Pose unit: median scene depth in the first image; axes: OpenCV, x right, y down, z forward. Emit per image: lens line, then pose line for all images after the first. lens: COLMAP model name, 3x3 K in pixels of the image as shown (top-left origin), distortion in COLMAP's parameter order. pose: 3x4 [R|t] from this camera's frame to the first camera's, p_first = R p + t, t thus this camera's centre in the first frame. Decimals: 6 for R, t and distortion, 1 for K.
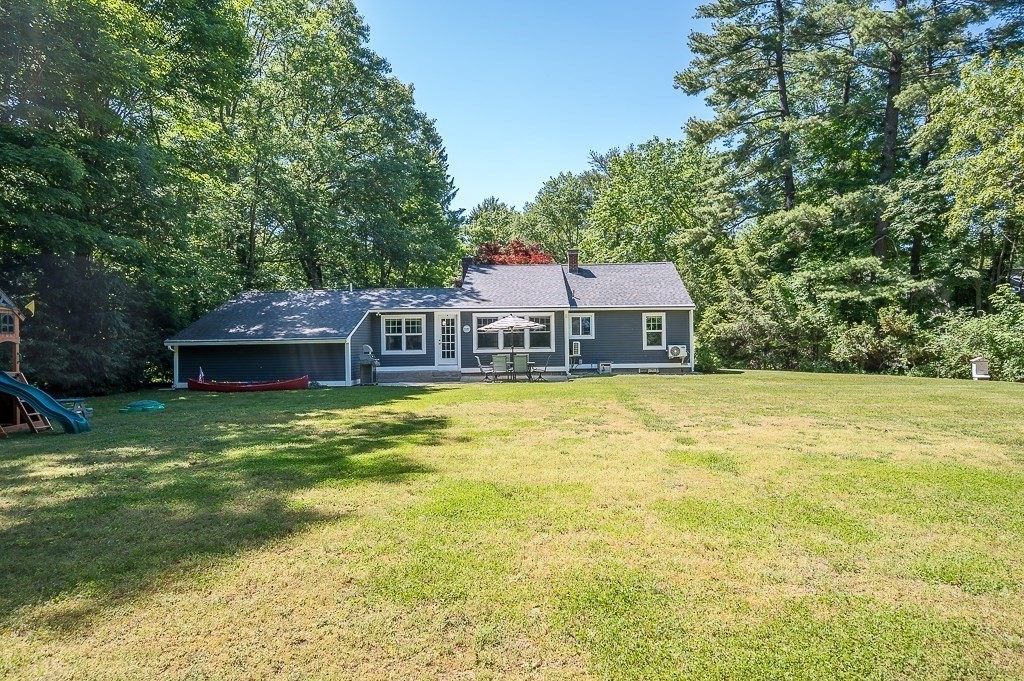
lens RADIAL K [[647.7, 0, 507.3], [0, 647.7, 336.2], [0, 0, 1]] dist [0.002900, -0.000090]
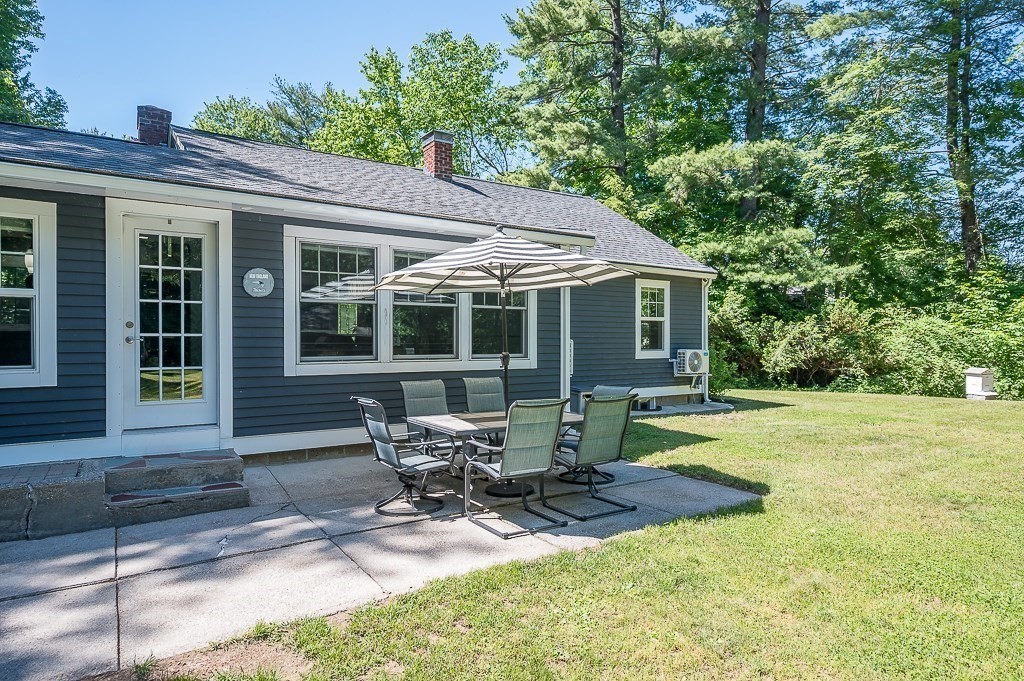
lens RADIAL K [[603.2, 0, 509.4], [0, 603.2, 347.2], [0, 0, 1]] dist [0.011527, 0.000283]
pose [[0.818807, 0.007638, 0.574018, -0.112169], [-0.020195, 0.999676, 0.015505, 0.007886], [-0.573713, -0.024288, 0.818696, 0.703057]]
